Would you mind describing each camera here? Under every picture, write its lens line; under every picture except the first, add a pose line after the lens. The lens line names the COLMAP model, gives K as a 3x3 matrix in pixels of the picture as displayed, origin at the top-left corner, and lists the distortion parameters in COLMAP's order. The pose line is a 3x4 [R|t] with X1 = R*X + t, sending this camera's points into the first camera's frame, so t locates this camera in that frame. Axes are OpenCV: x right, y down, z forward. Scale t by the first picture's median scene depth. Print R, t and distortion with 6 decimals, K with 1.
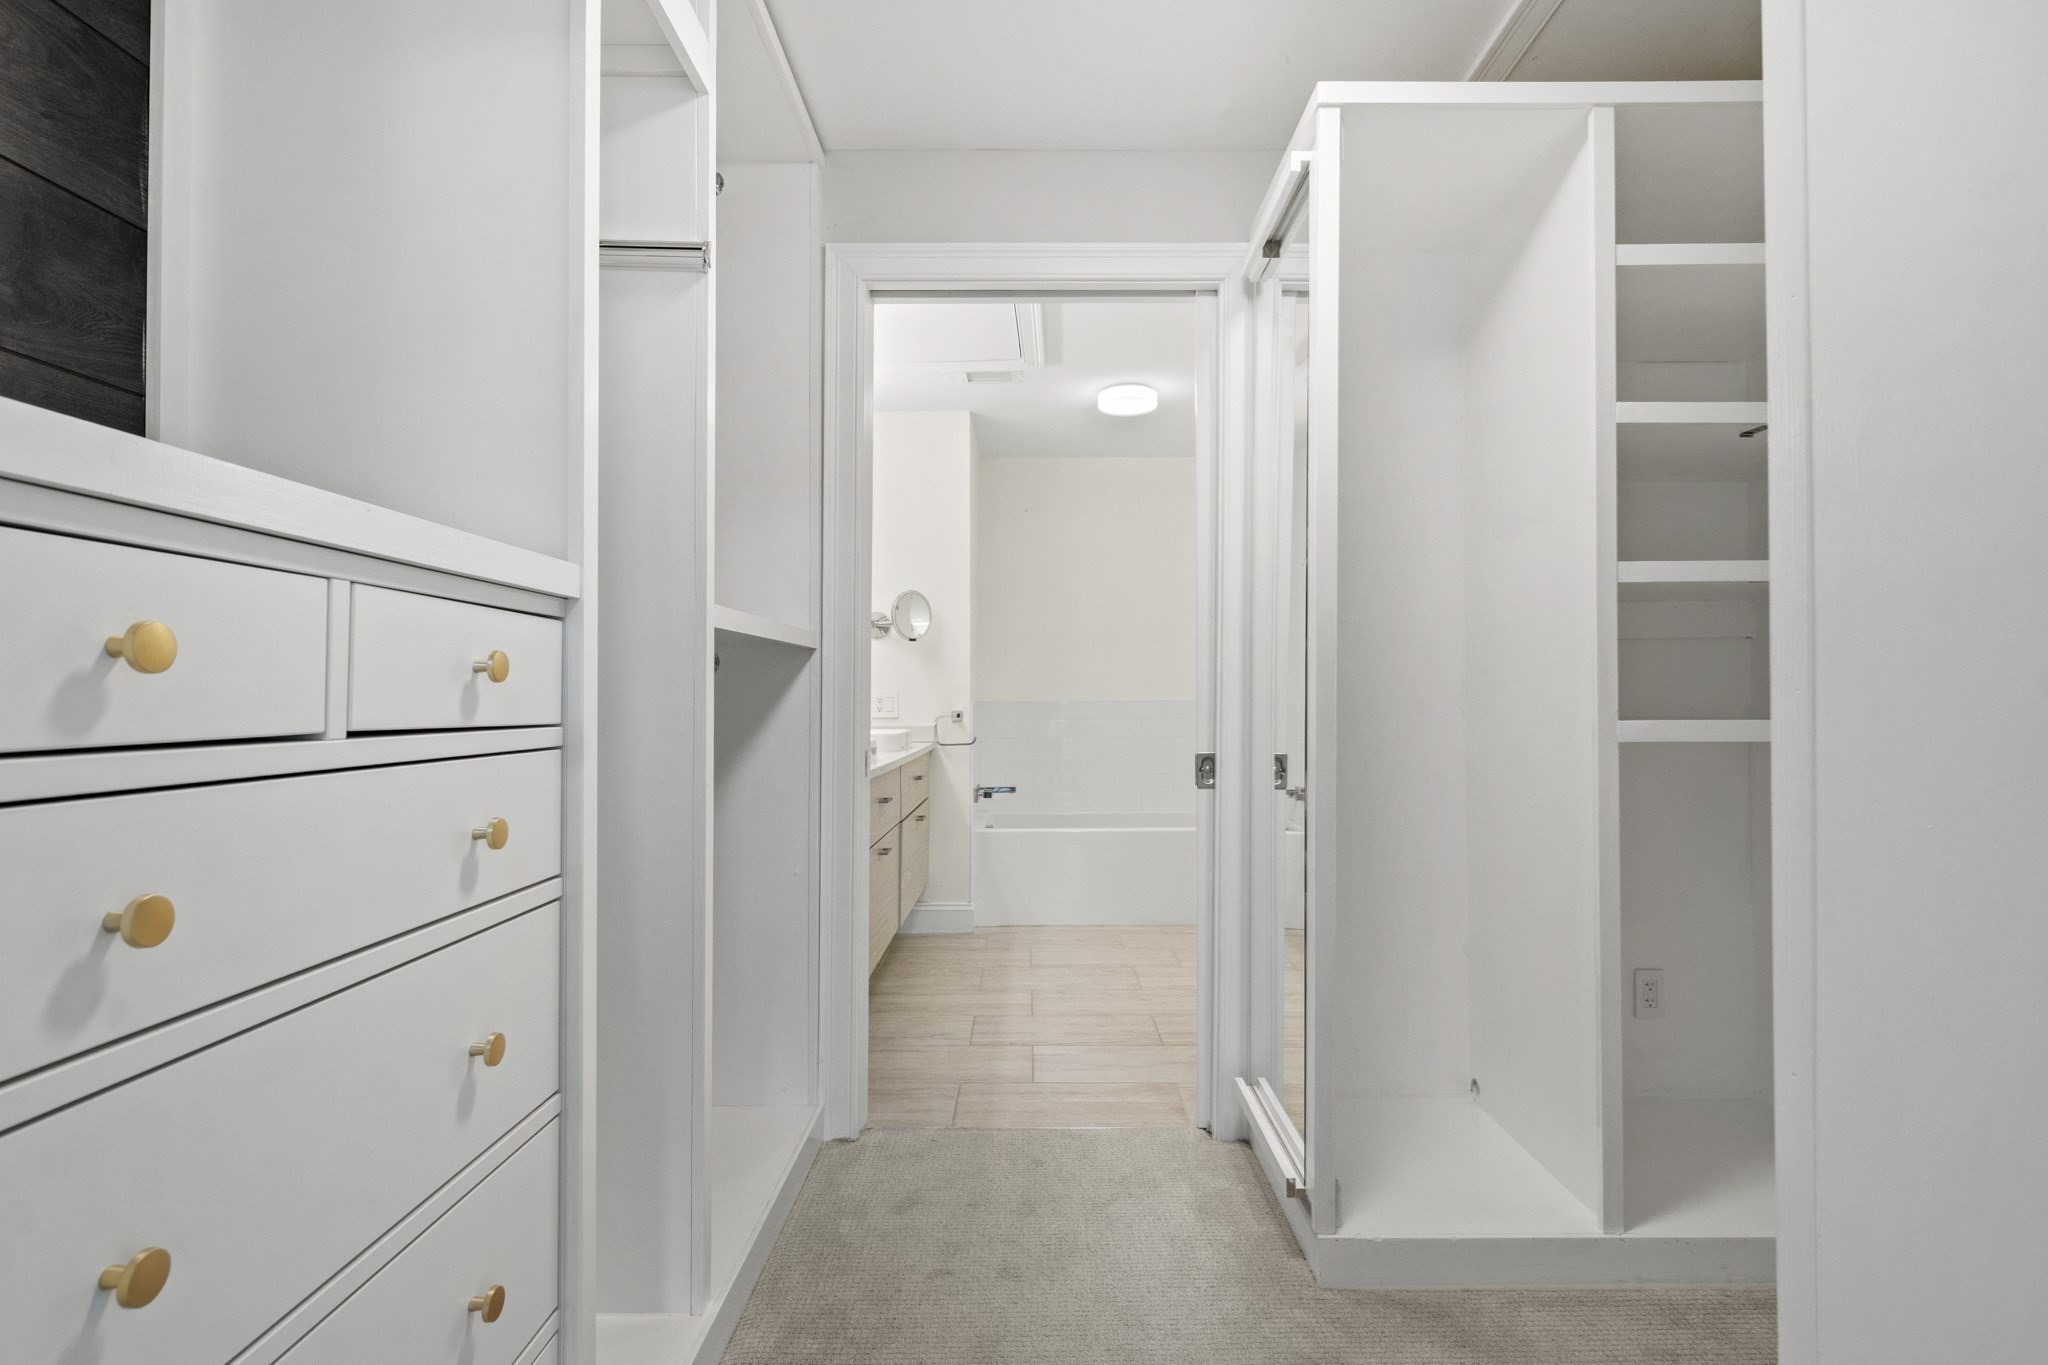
lens RADIAL K [[1016.9, 0, 1044.9], [0, 1016.9, 679.0], [0, 0, 1]] dist [0.000442, -0.001657]
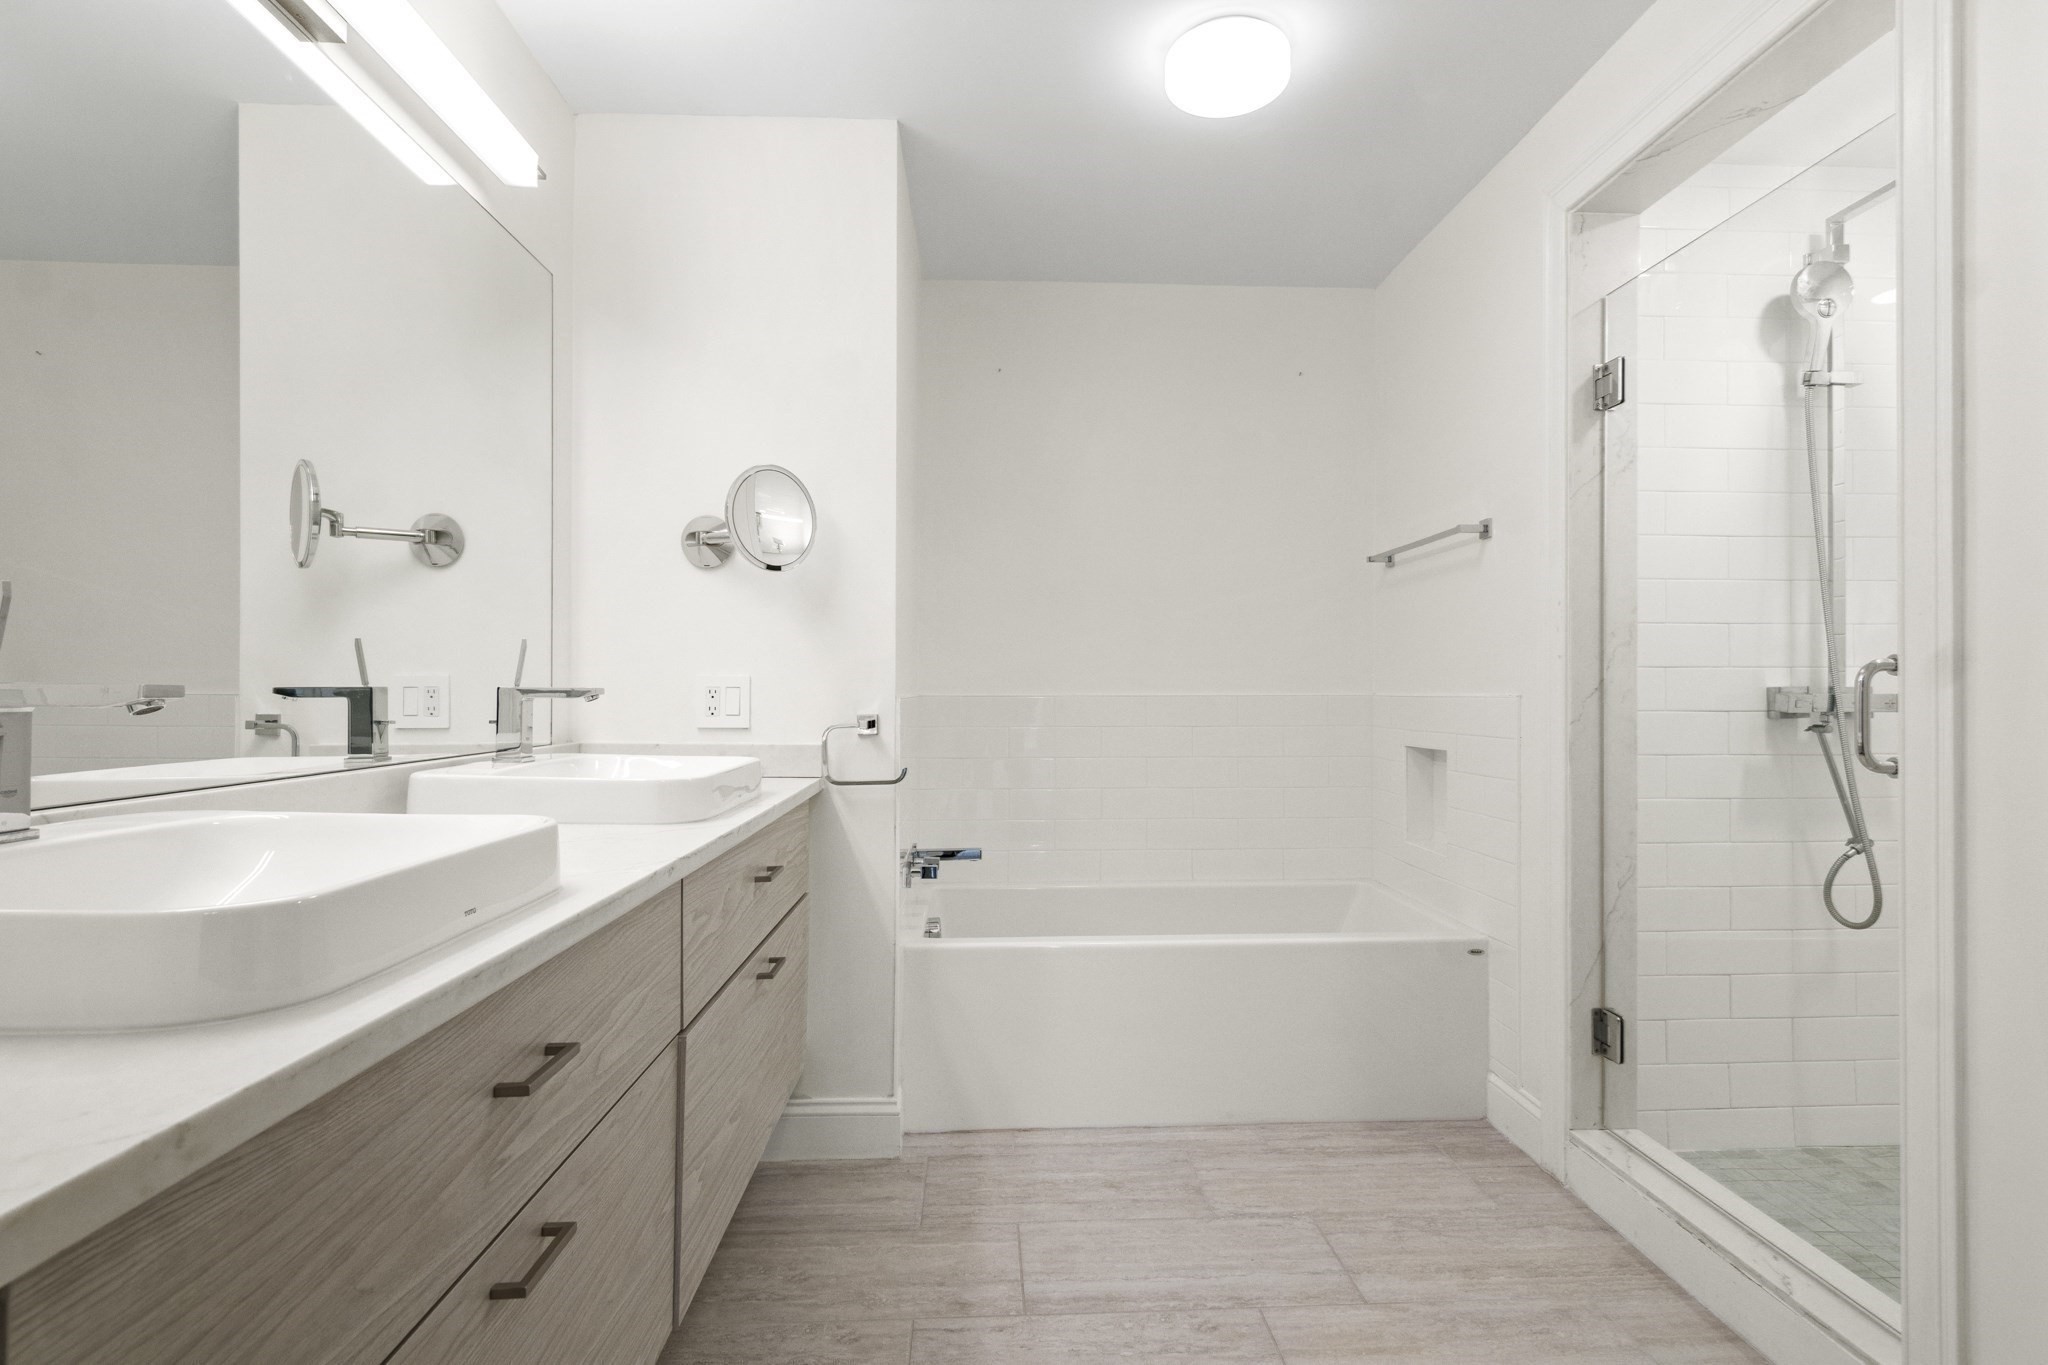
lens RADIAL K [[1016.9, 0, 1044.9], [0, 1016.9, 679.0], [0, 0, 1]] dist [0.000442, -0.001657]
pose [[0.998561, 0.005963, 0.053295, -0.039344], [-0.006415, 0.999945, 0.008308, 0.013063], [-0.053243, -0.008638, 0.998544, 0.741554]]
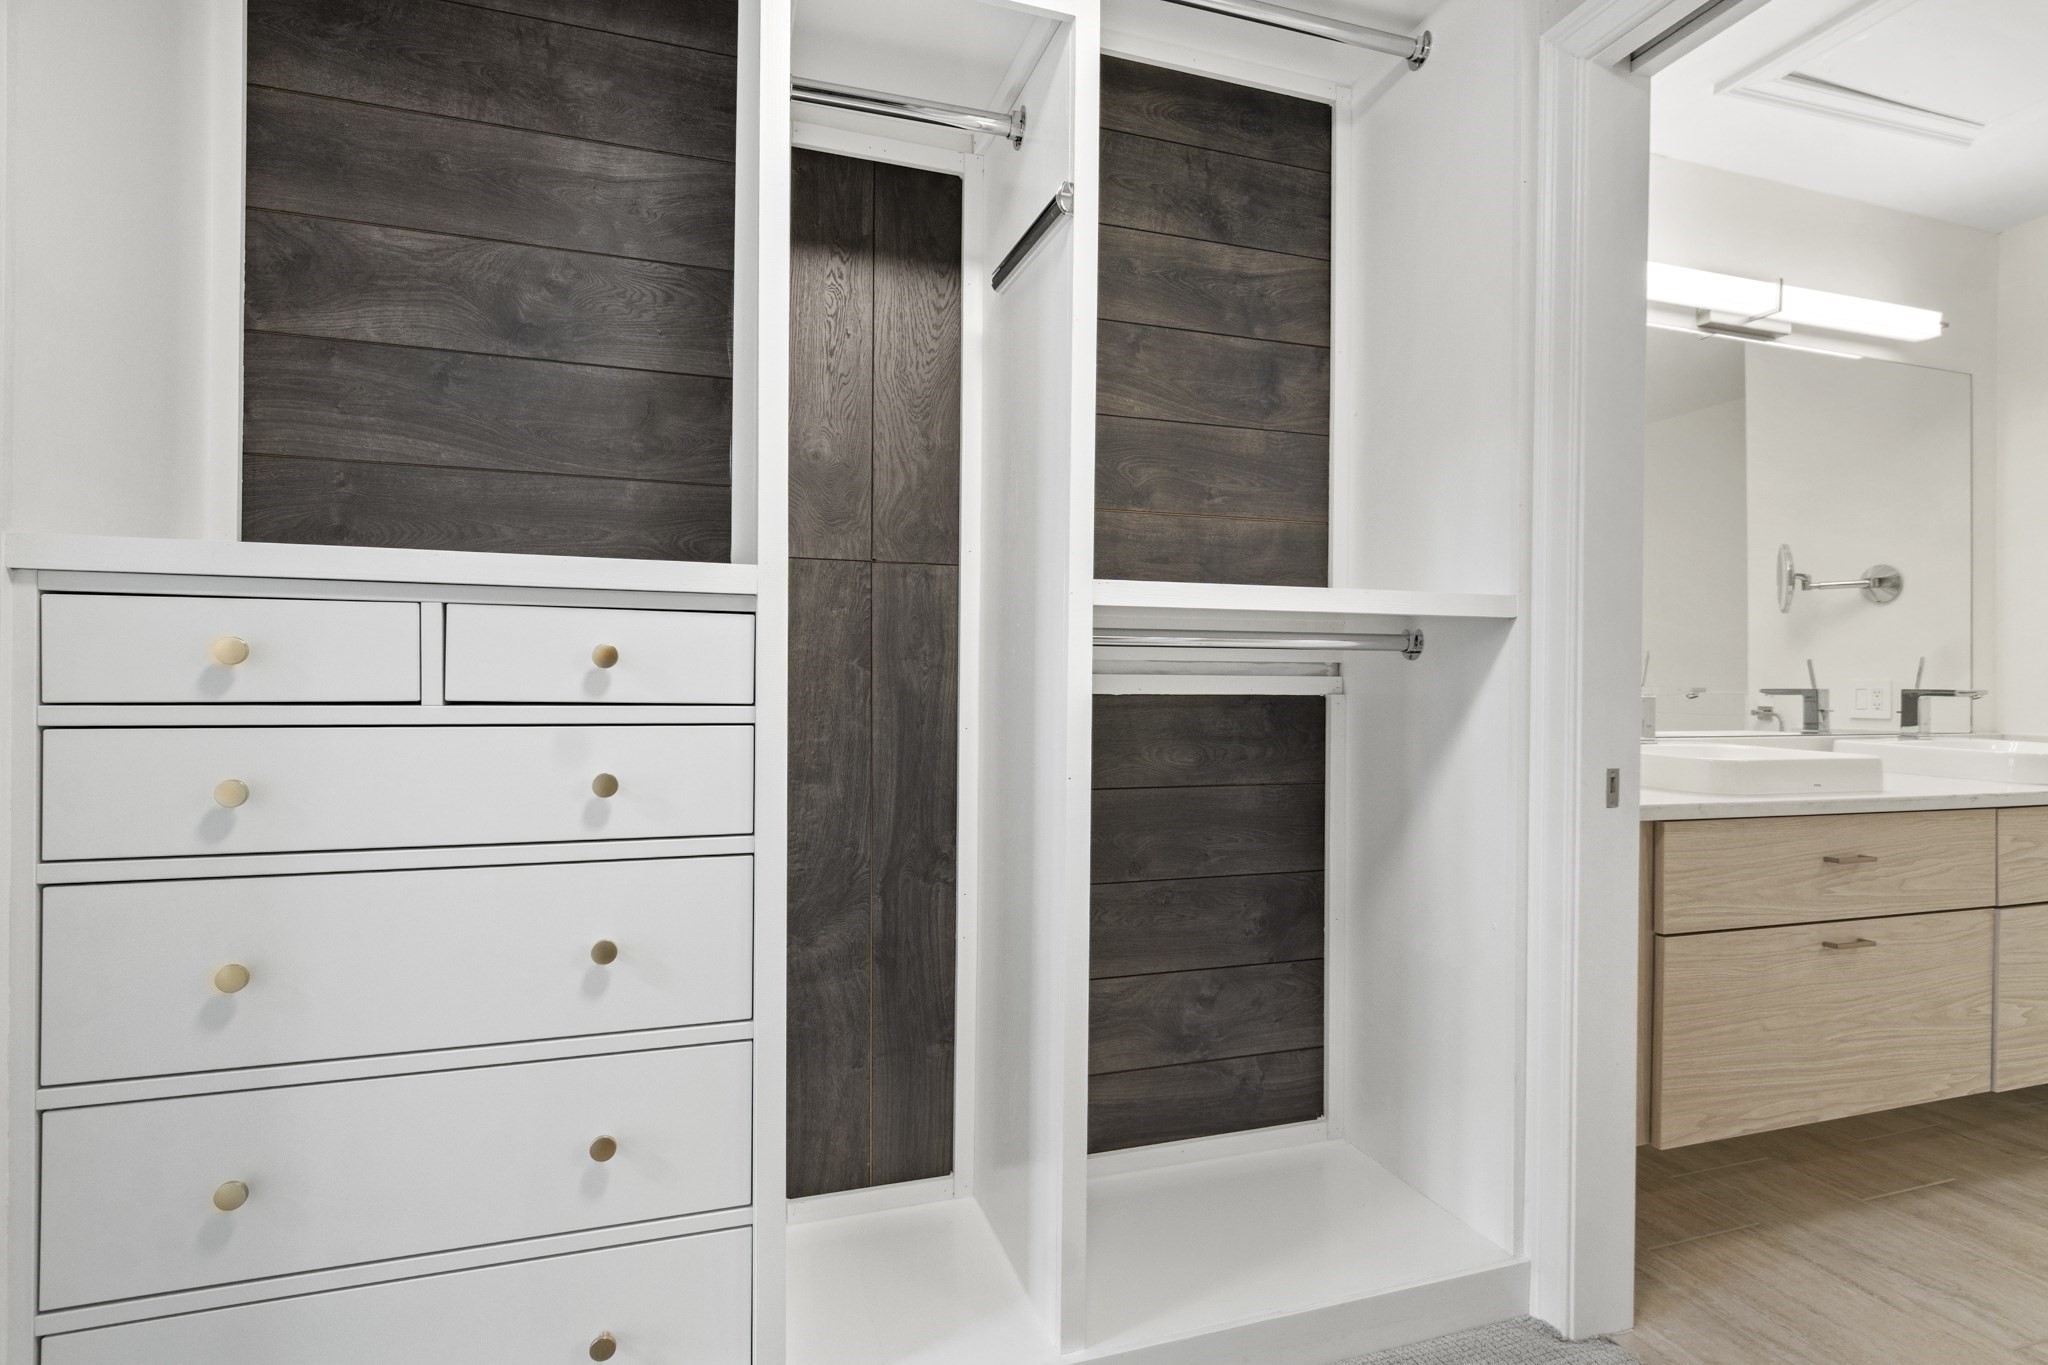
lens RADIAL K [[1024.2, 0, 1026.4], [0, 1024.2, 674.7], [0, 0, 1]] dist [0.002457, 0.000775]
pose [[0.311642, -0.004525, -0.950189, 0.277285], [0.010005, 0.999949, -0.001480, 0.006151], [0.950147, -0.009045, 0.311672, 0.353719]]
